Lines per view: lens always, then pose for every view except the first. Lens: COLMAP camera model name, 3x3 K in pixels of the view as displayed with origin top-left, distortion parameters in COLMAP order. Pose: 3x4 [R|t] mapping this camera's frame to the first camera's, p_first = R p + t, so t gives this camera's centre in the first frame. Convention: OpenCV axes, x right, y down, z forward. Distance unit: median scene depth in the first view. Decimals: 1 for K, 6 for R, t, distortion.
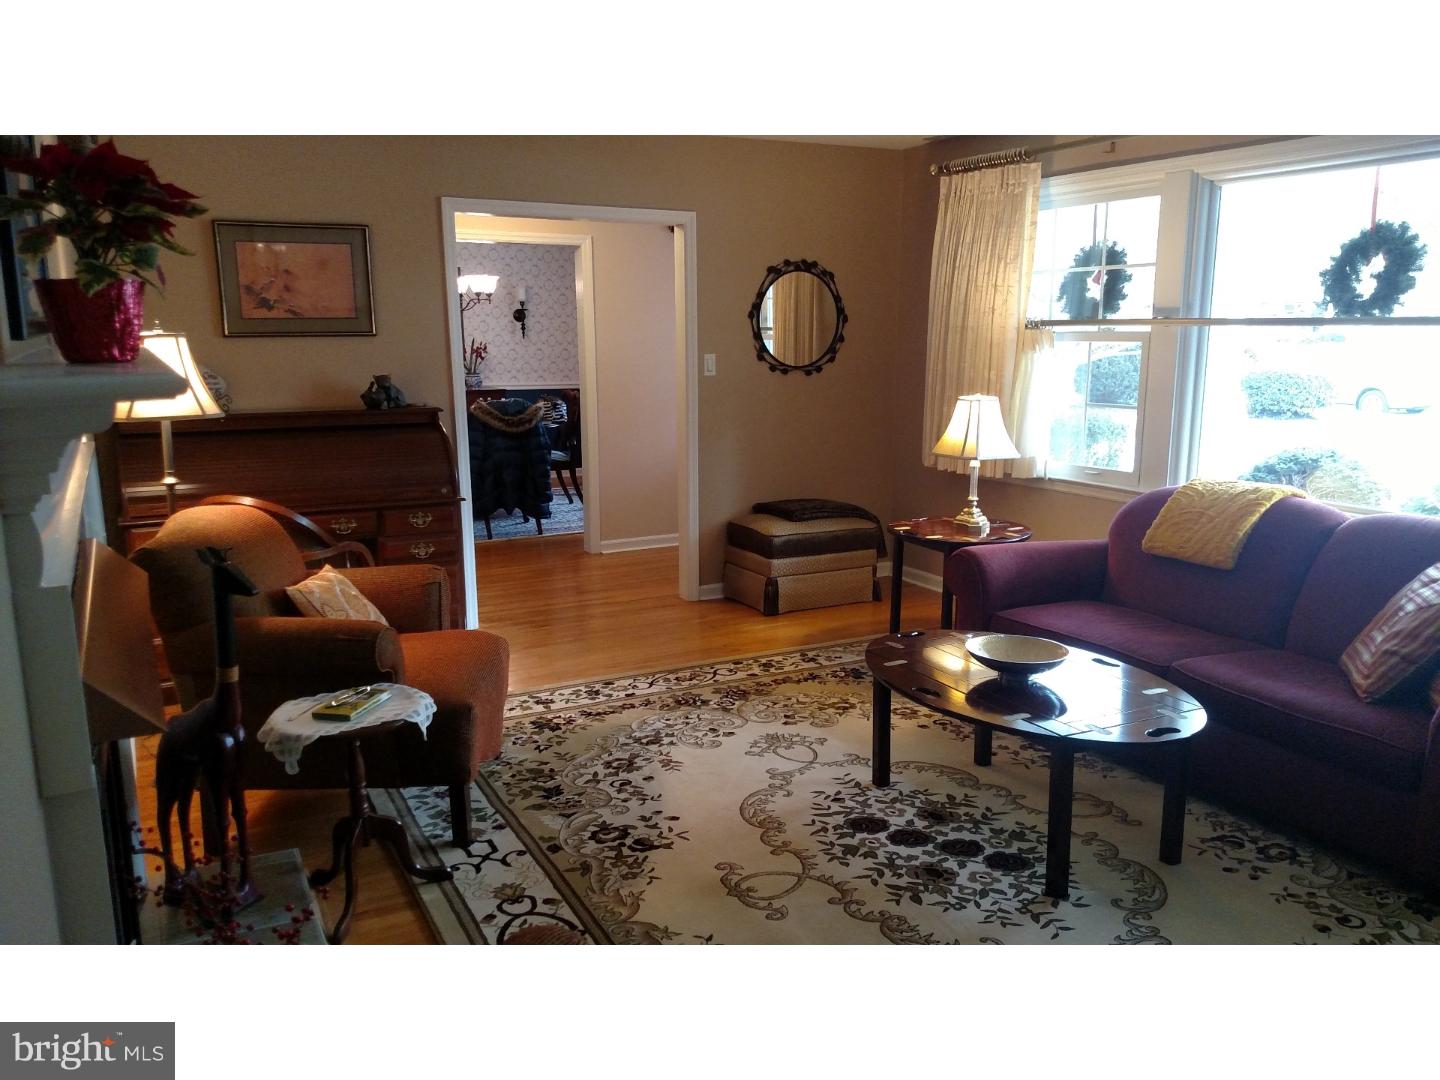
lens RADIAL K [[1090.8, 0, 715.9], [0, 1090.8, 546.2], [0, 0, 1]] dist [0.006652, -0.005383]
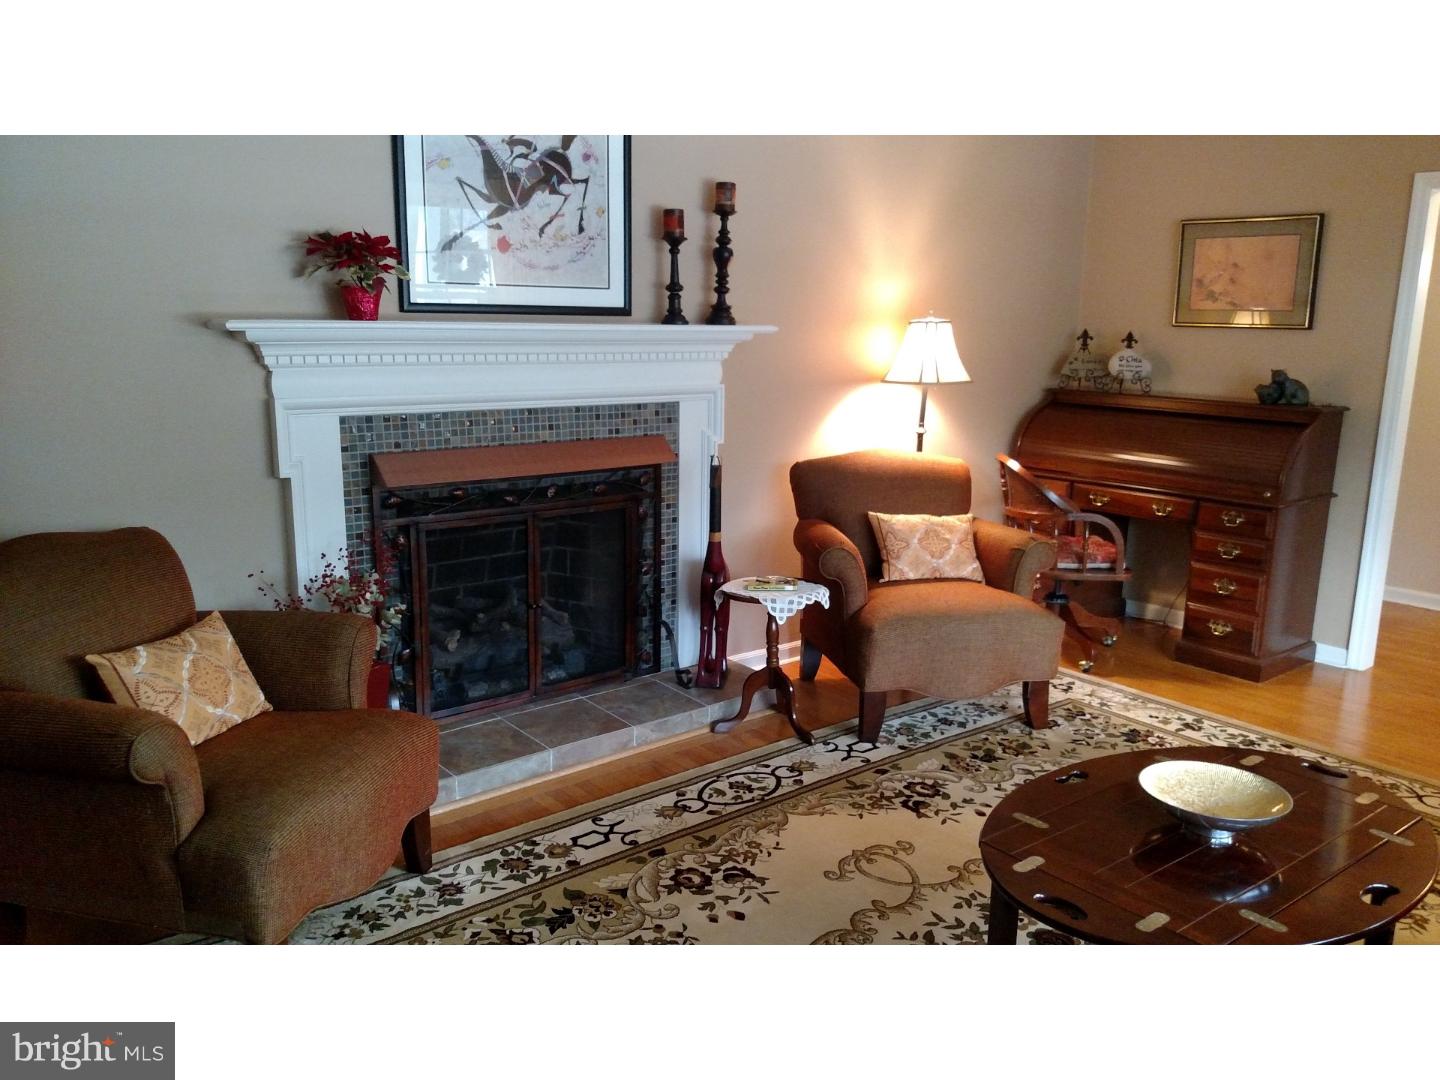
lens RADIAL K [[1090.8, 0, 714.7], [0, 1090.8, 536.8], [0, 0, 1]] dist [0.006652, -0.005383]
pose [[0.155766, 0.194135, -0.968529, 0.667238], [-0.198667, 0.966619, 0.161801, -0.083838], [0.967610, 0.167211, 0.189135, 0.432280]]
